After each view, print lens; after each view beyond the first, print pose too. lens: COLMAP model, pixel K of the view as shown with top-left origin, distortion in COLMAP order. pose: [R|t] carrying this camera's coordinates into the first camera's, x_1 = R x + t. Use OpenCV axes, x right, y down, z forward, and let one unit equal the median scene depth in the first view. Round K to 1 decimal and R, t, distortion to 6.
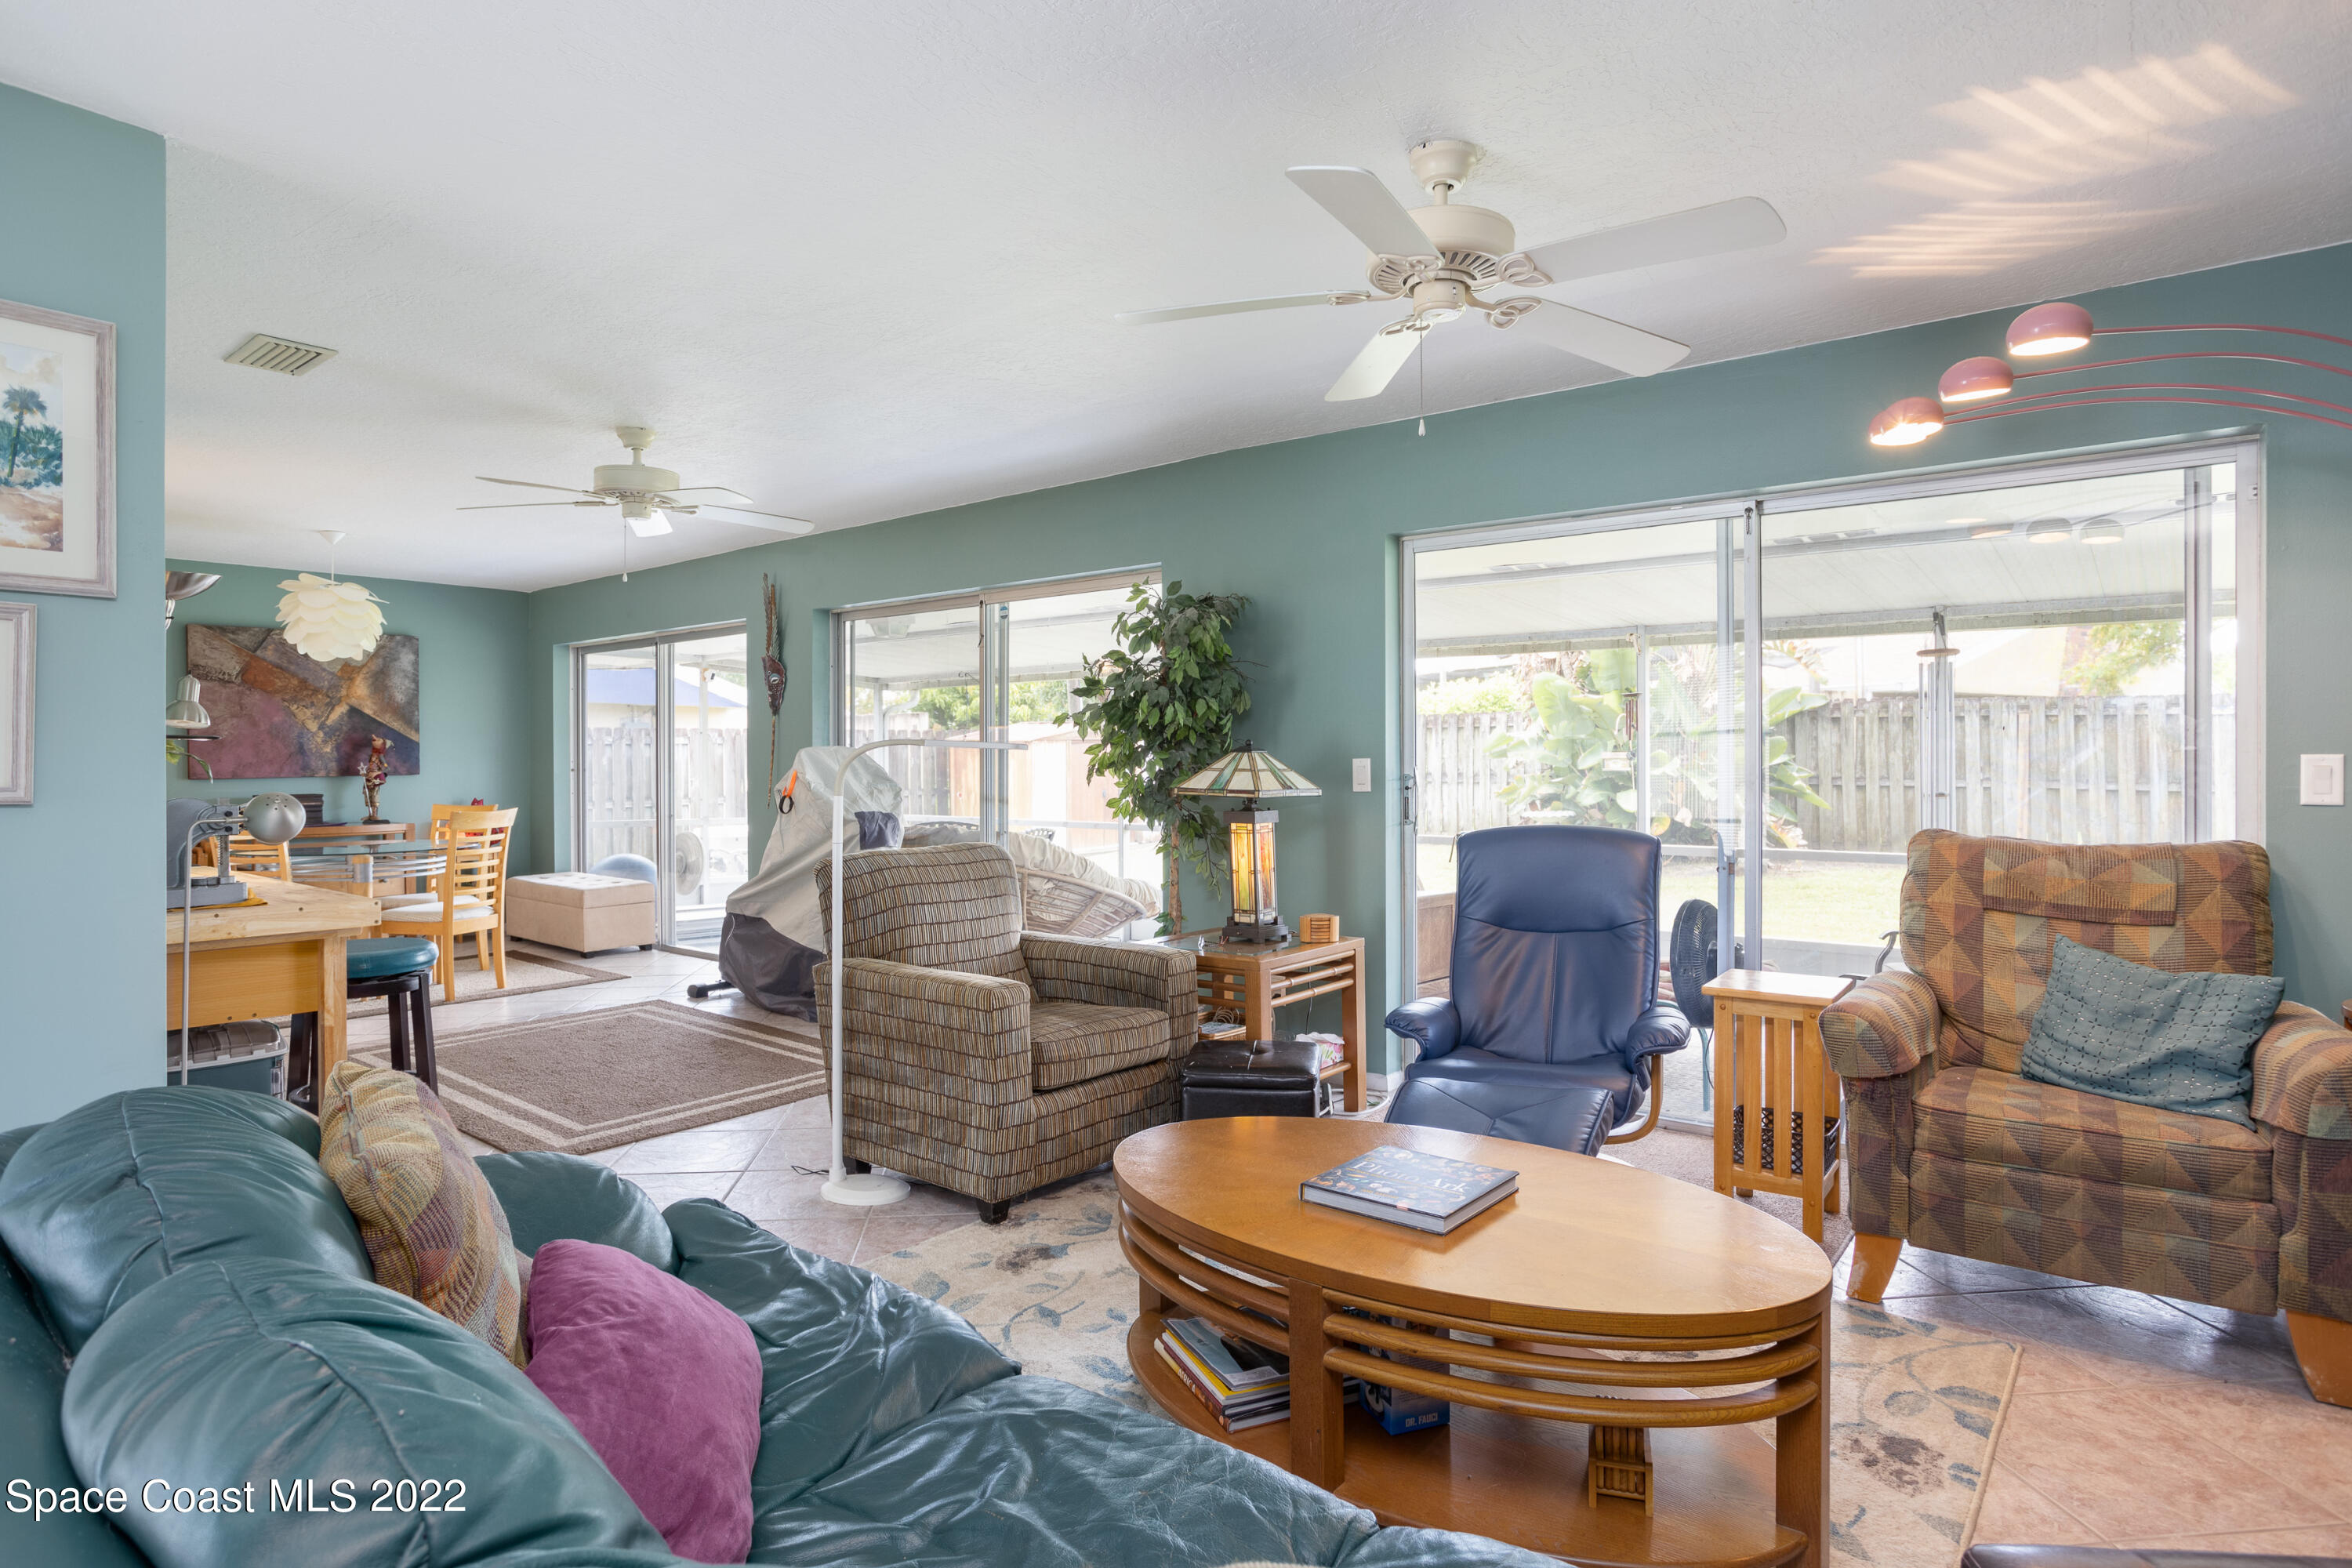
lens RADIAL K [[1202.0, 0, 1160.2], [0, 1202.0, 759.9], [0, 0, 1]] dist [-0.012013, 0.001287]
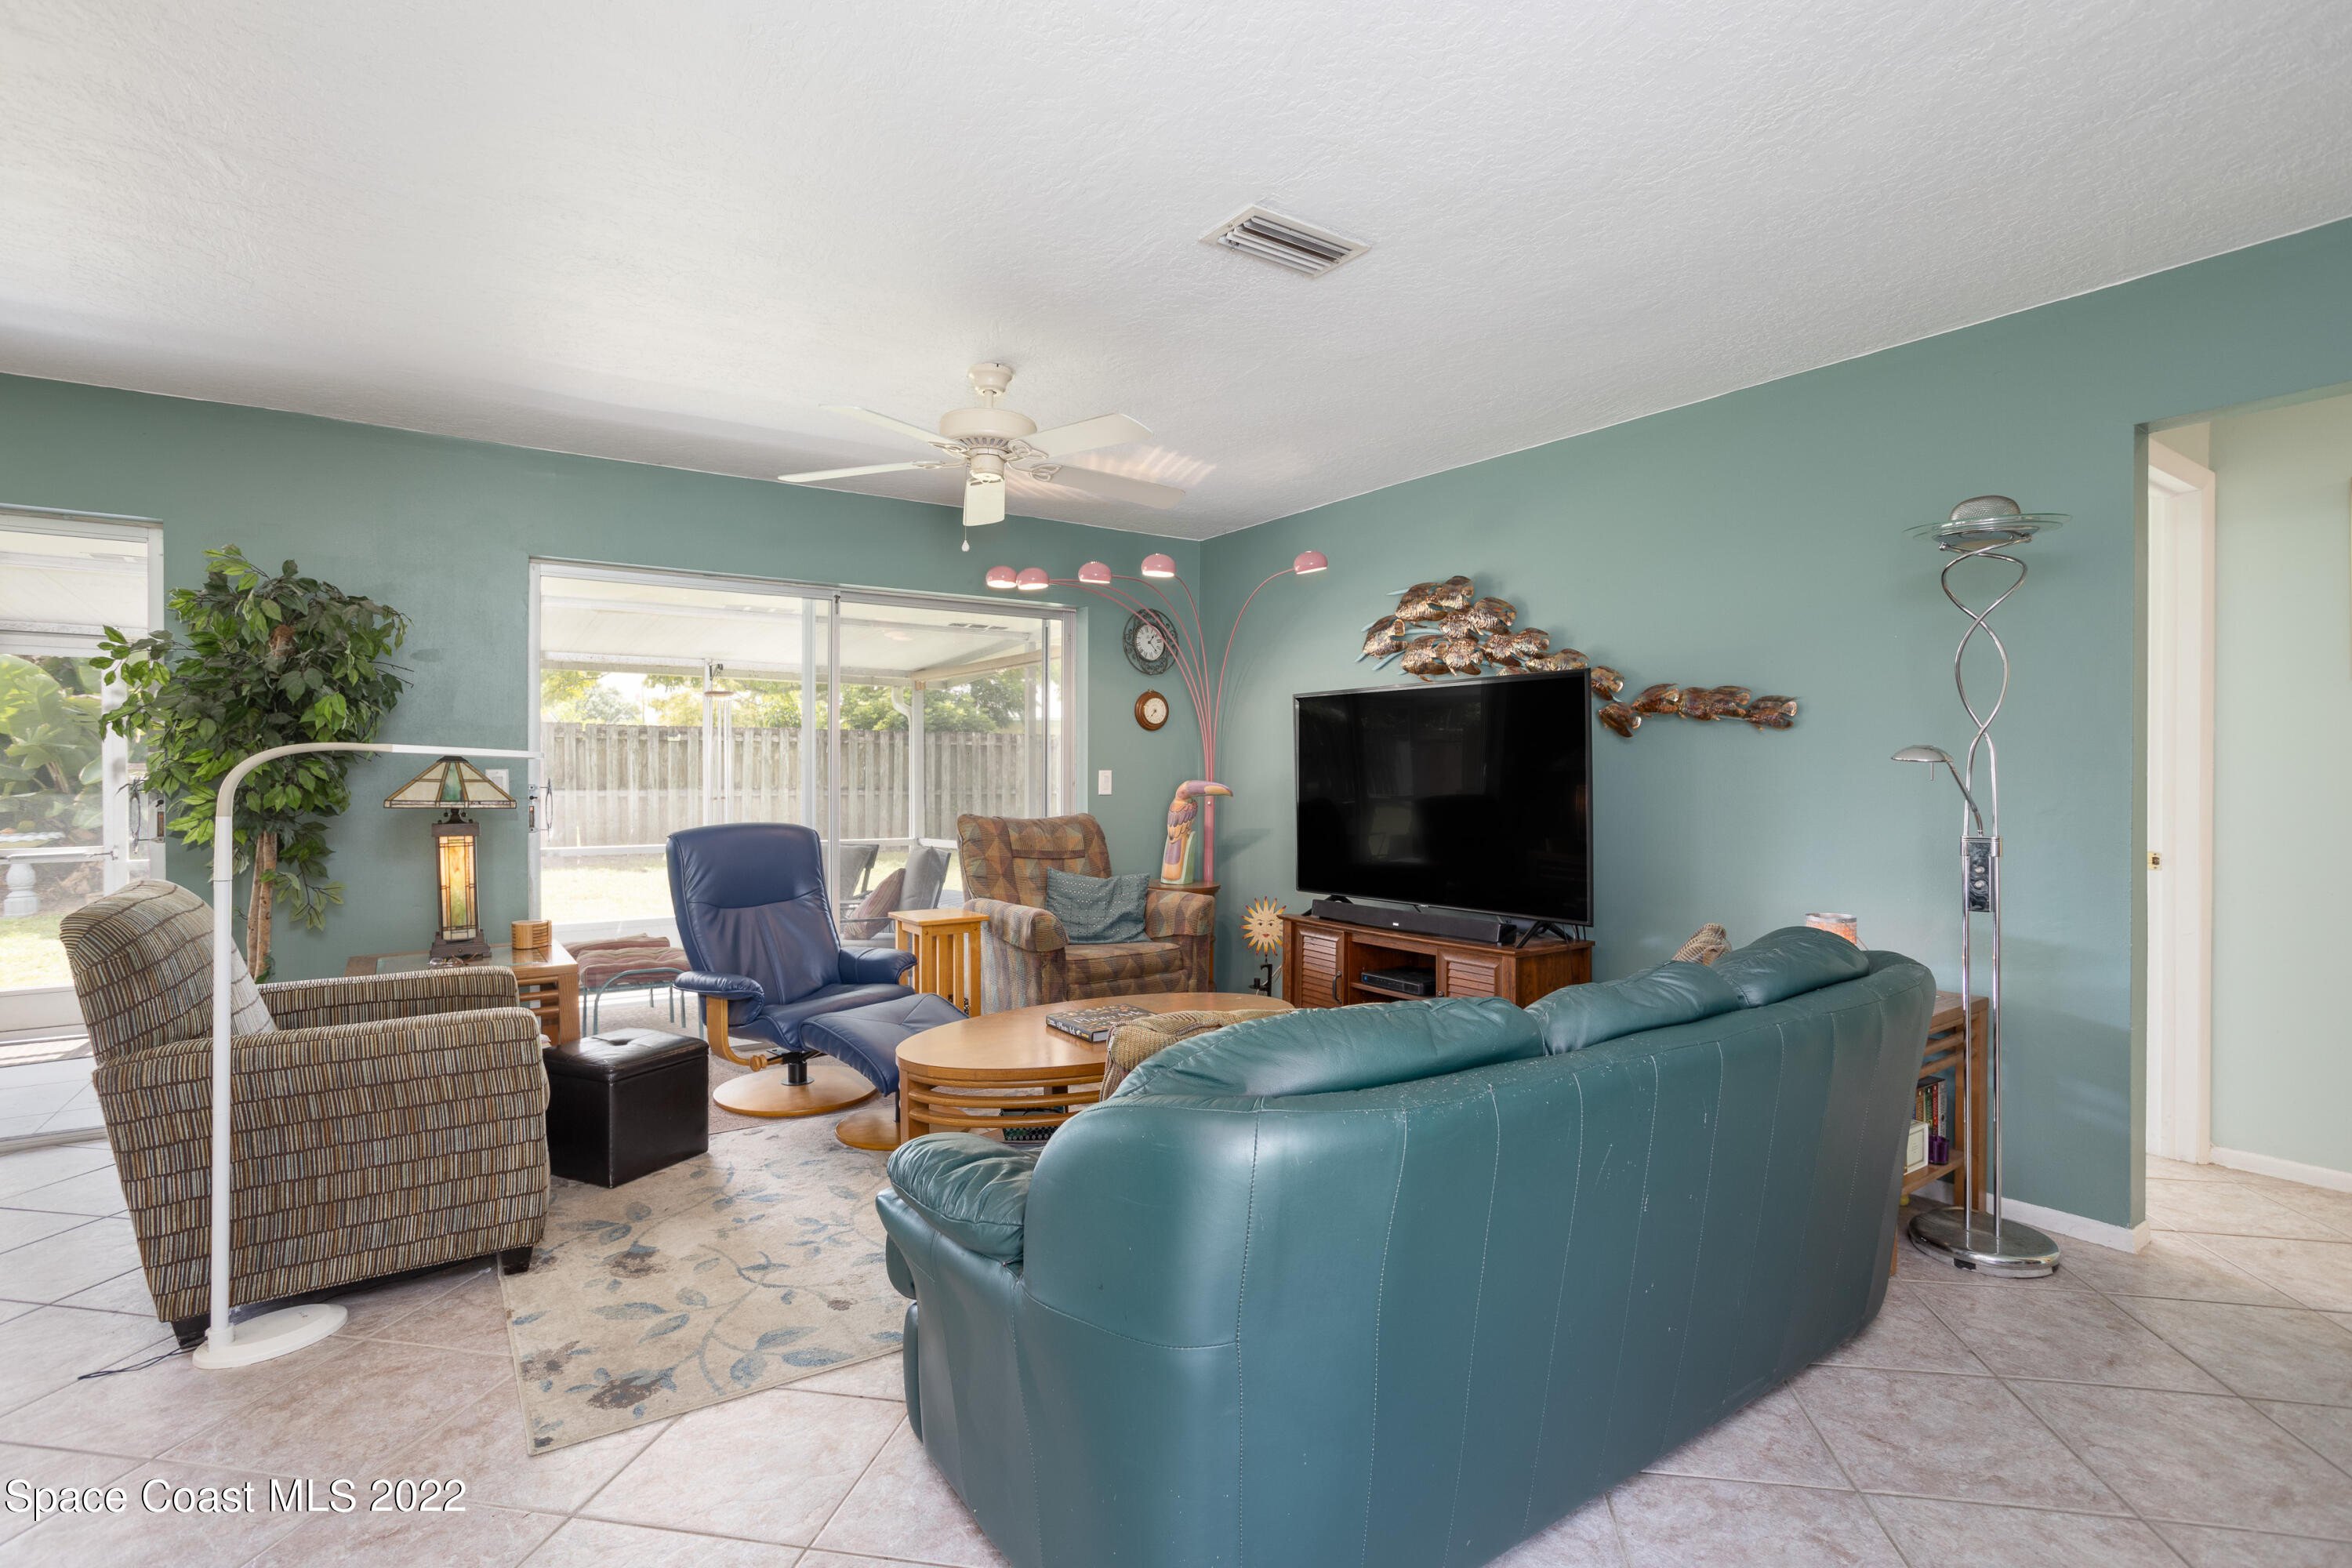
lens RADIAL K [[1118.0, 0, 1167.5], [0, 1118.0, 787.0], [0, 0, 1]] dist [-0.020796, 0.000224]
pose [[0.309275, -0.006118, 0.950953, -0.827928], [-0.005245, 0.999953, 0.008139, 0.007326], [-0.950958, -0.007505, 0.309228, 0.286456]]
